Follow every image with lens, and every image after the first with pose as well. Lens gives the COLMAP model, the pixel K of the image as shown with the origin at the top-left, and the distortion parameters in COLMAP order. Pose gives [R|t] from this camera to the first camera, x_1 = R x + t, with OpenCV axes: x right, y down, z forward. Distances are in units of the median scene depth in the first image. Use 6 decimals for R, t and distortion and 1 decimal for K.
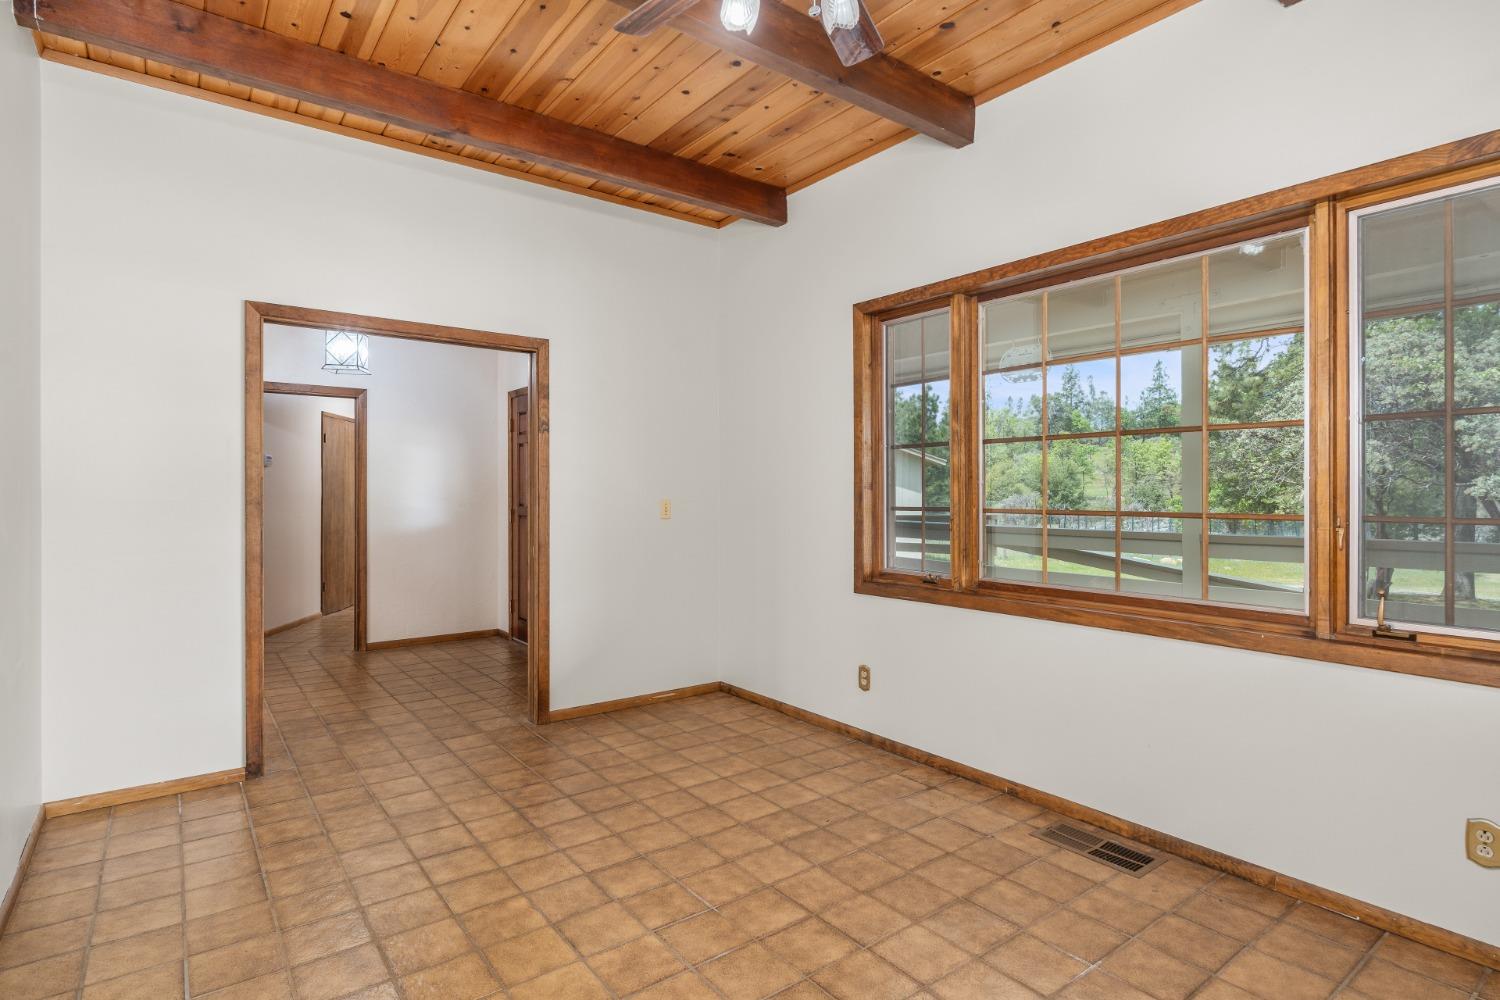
lens RADIAL K [[802.3, 0, 760.7], [0, 802.3, 501.8], [0, 0, 1]] dist [-0.002268, -0.000806]
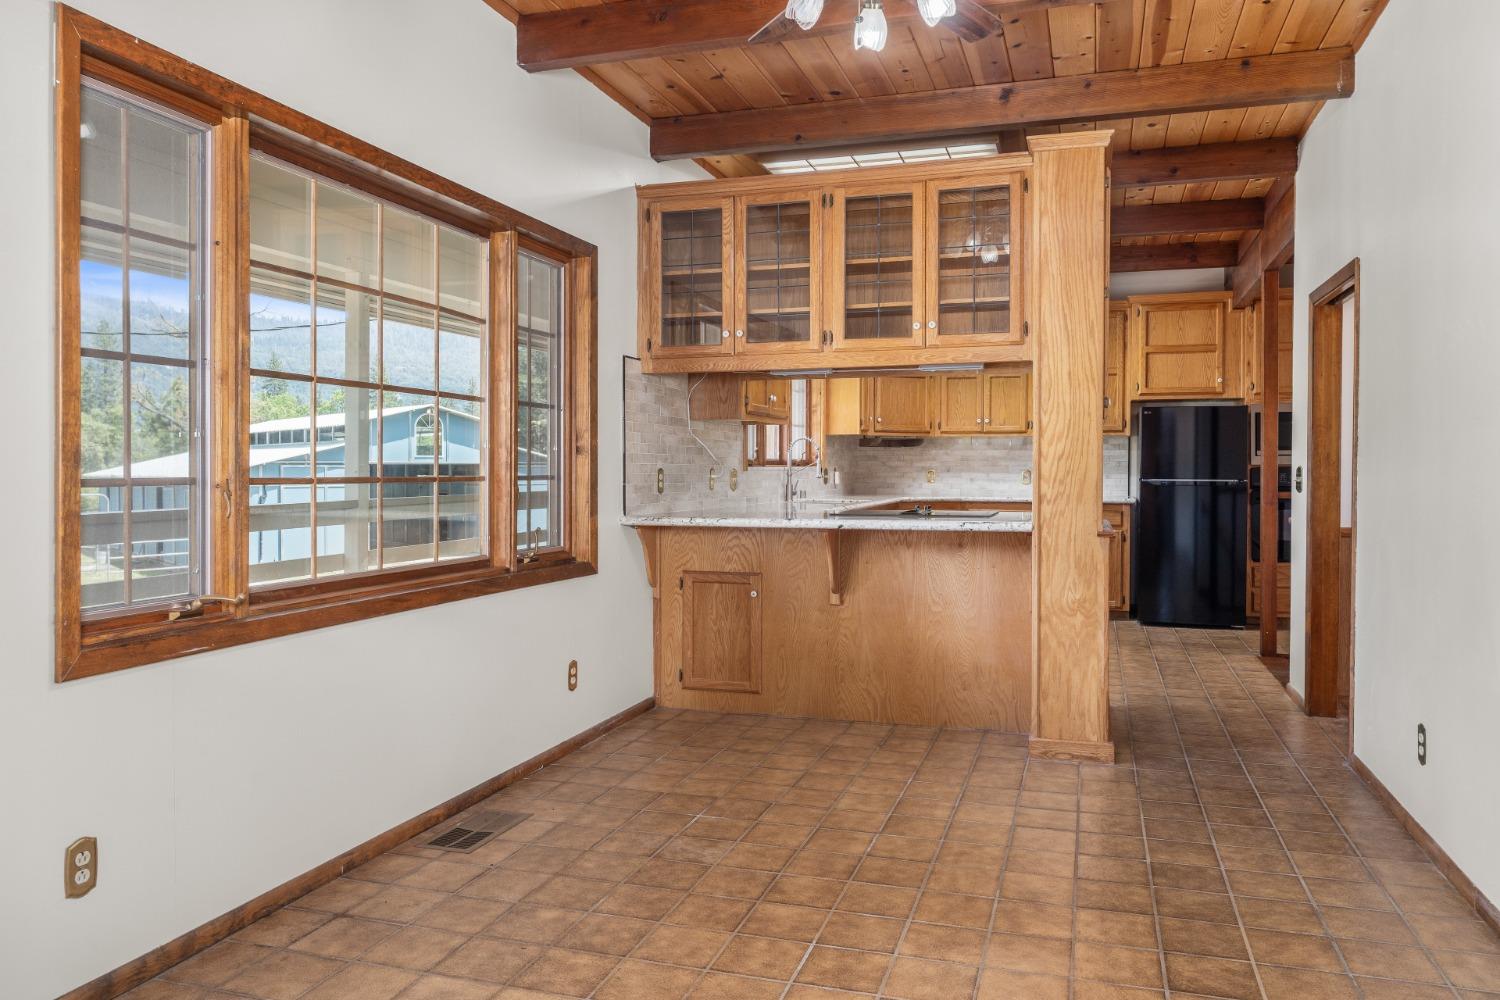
lens RADIAL K [[1157.3, 0, 755.8], [0, 1157.3, 506.7], [0, 0, 1]] dist [-0.003681, -0.004517]
pose [[-0.614752, -0.023486, 0.788370, -0.829011], [0.007838, 0.999325, 0.035883, 0.001833], [-0.788681, 0.028238, -0.614154, 1.521147]]
